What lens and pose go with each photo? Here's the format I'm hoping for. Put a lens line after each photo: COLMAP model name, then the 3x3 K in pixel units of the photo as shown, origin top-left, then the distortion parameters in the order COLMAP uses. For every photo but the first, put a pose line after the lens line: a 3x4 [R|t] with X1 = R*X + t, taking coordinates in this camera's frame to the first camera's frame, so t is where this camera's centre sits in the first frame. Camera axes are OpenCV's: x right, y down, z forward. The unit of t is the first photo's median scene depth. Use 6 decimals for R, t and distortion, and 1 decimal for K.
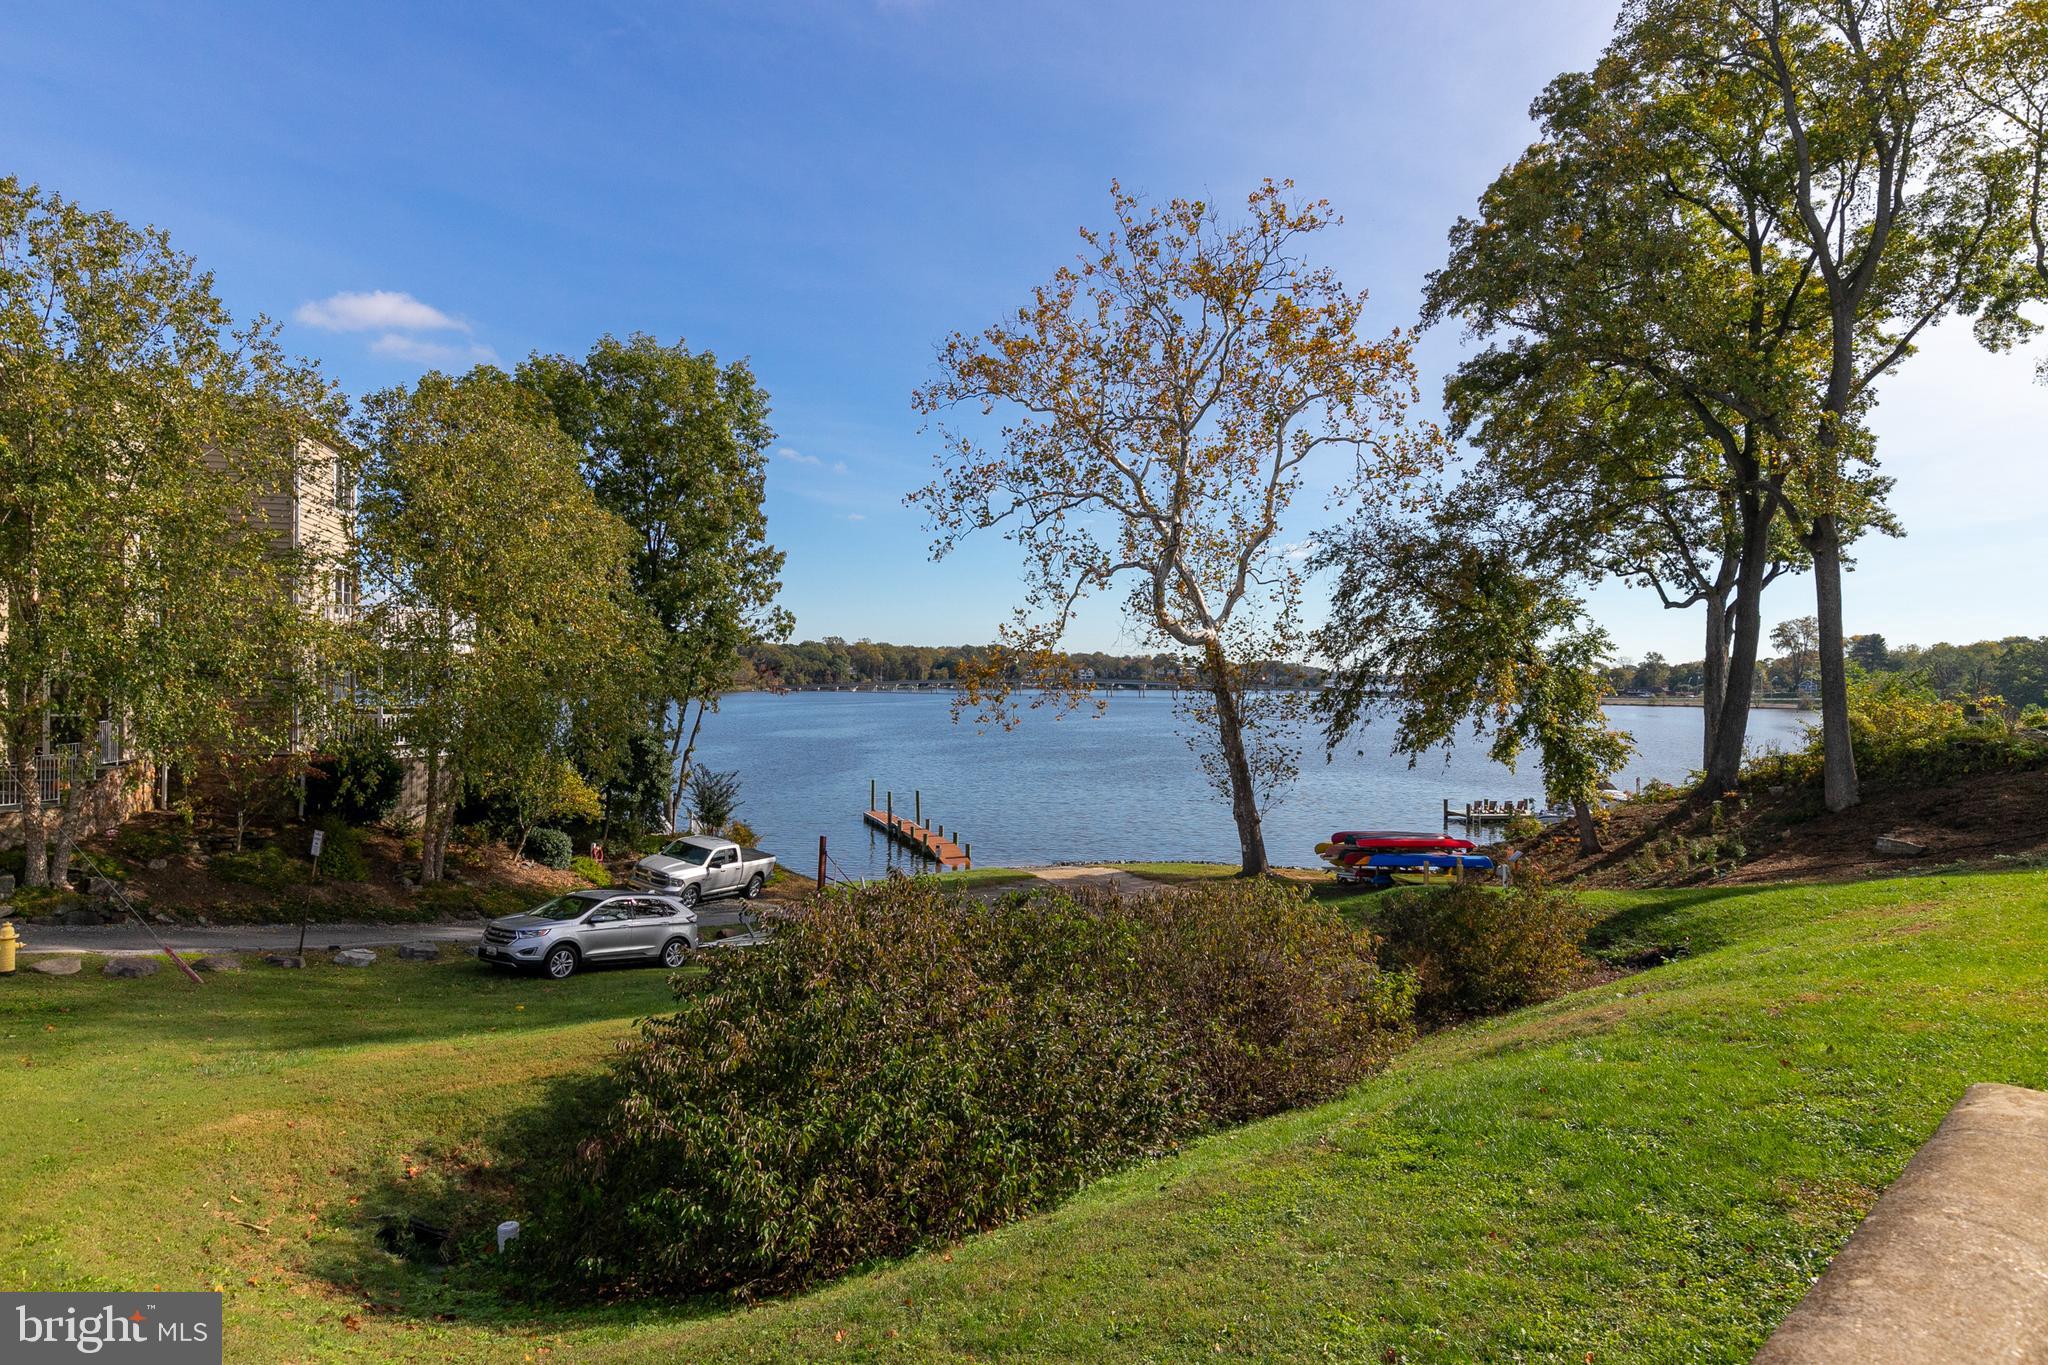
lens RADIAL K [[1104.6, 0, 1024.0], [0, 1104.6, 682.5], [0, 0, 1]] dist [-0.000098, -0.000006]
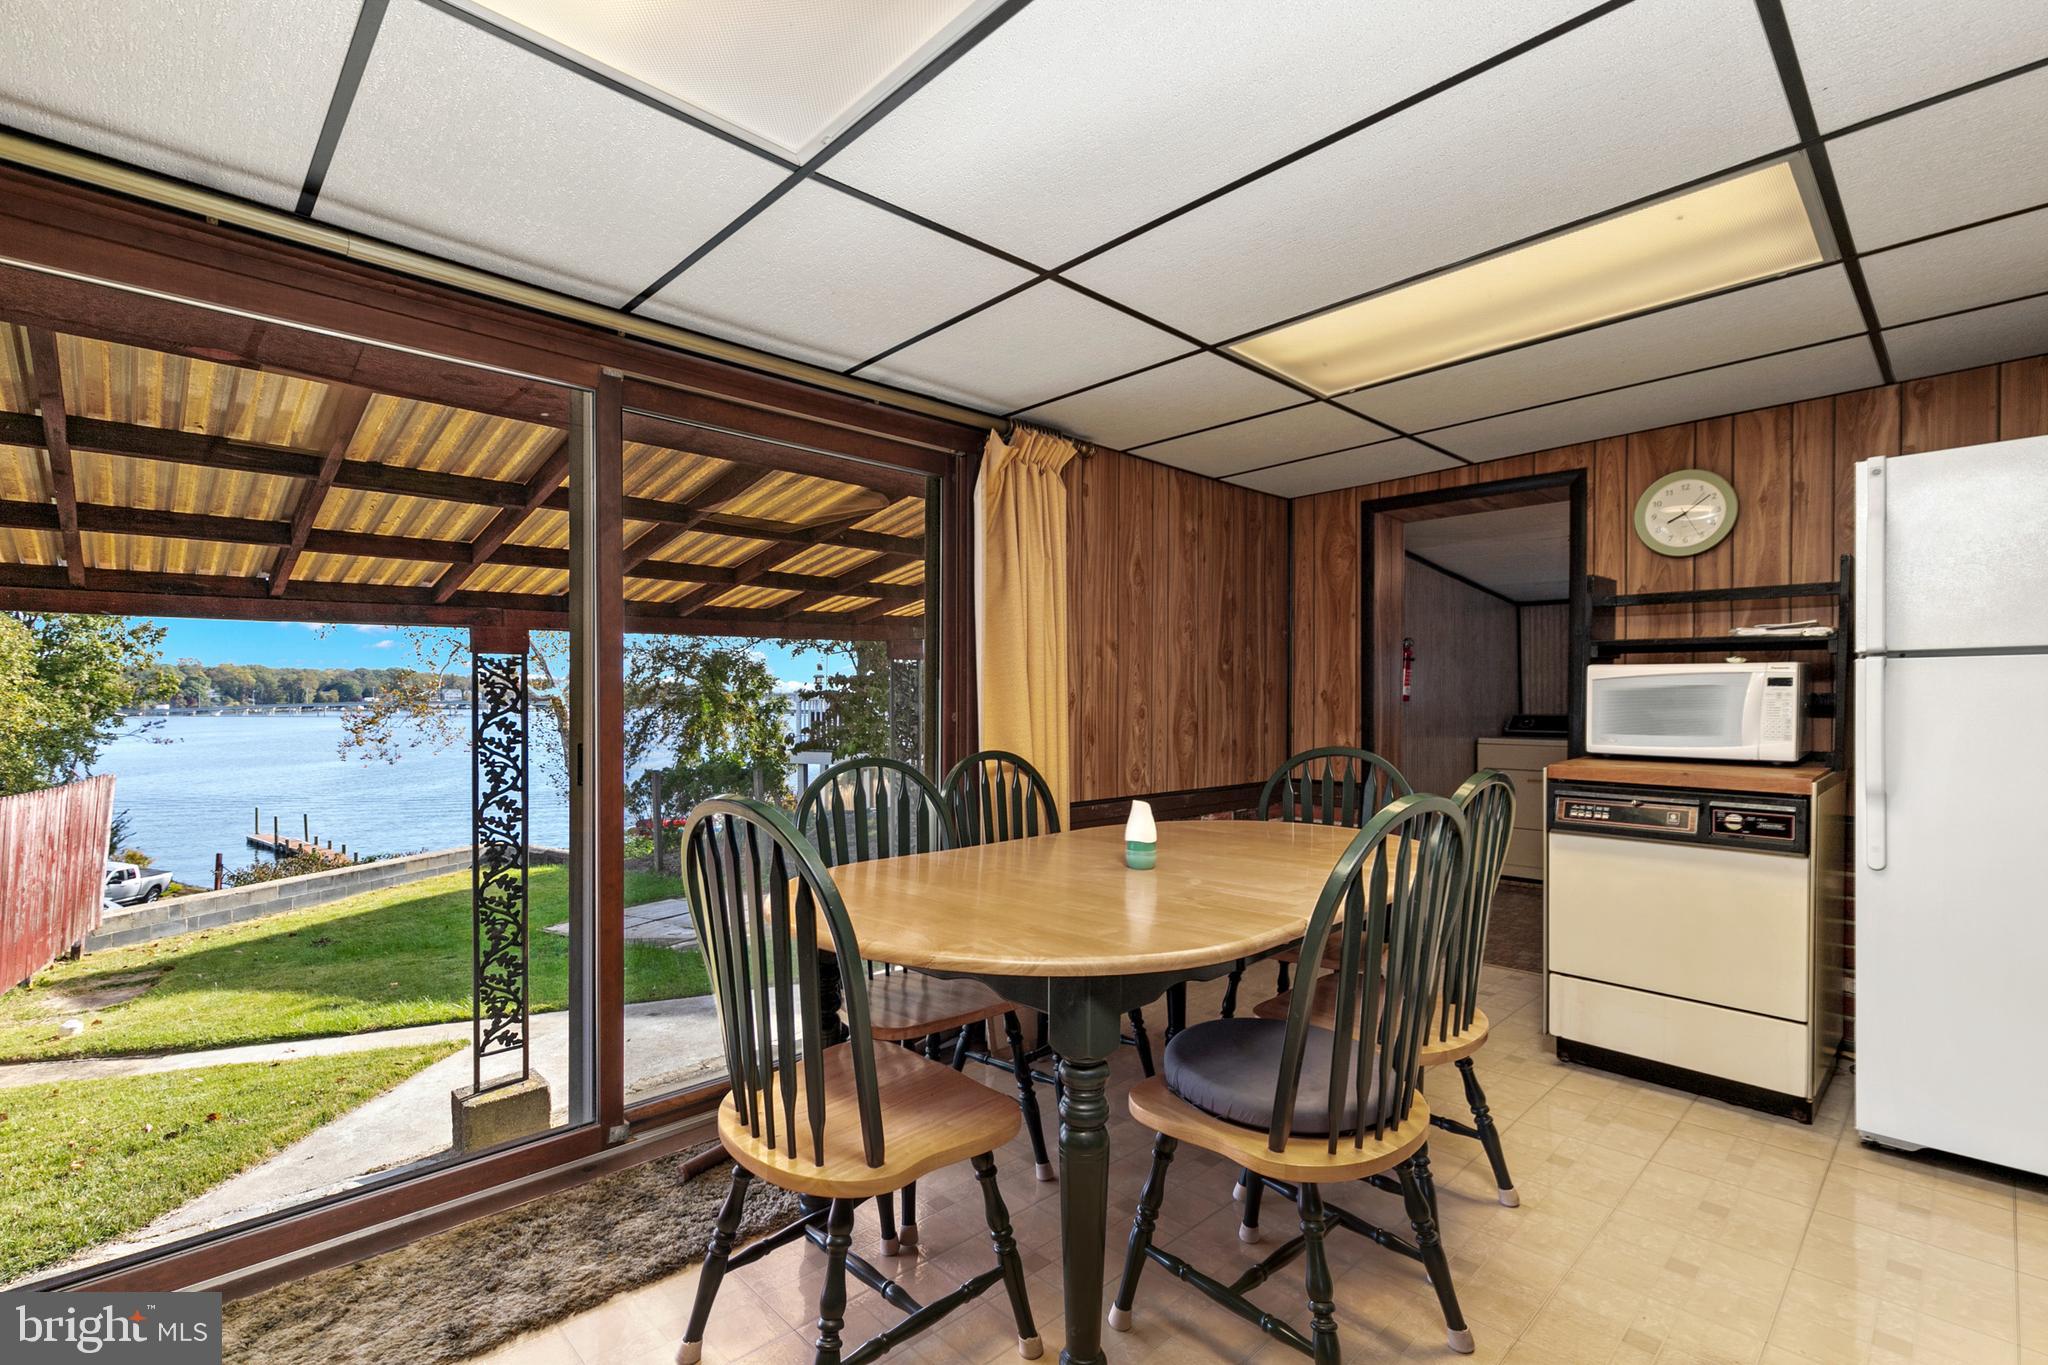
lens RADIAL K [[928.9, 0, 1024.0], [0, 928.9, 682.5], [0, 0, 1]] dist [-0.000325, 0.000005]
pose [[0.843489, -0.000627, 0.537147, 0.022265], [0.008088, 0.999901, -0.011534, -0.028489], [-0.537086, 0.014073, 0.843410, -0.288305]]
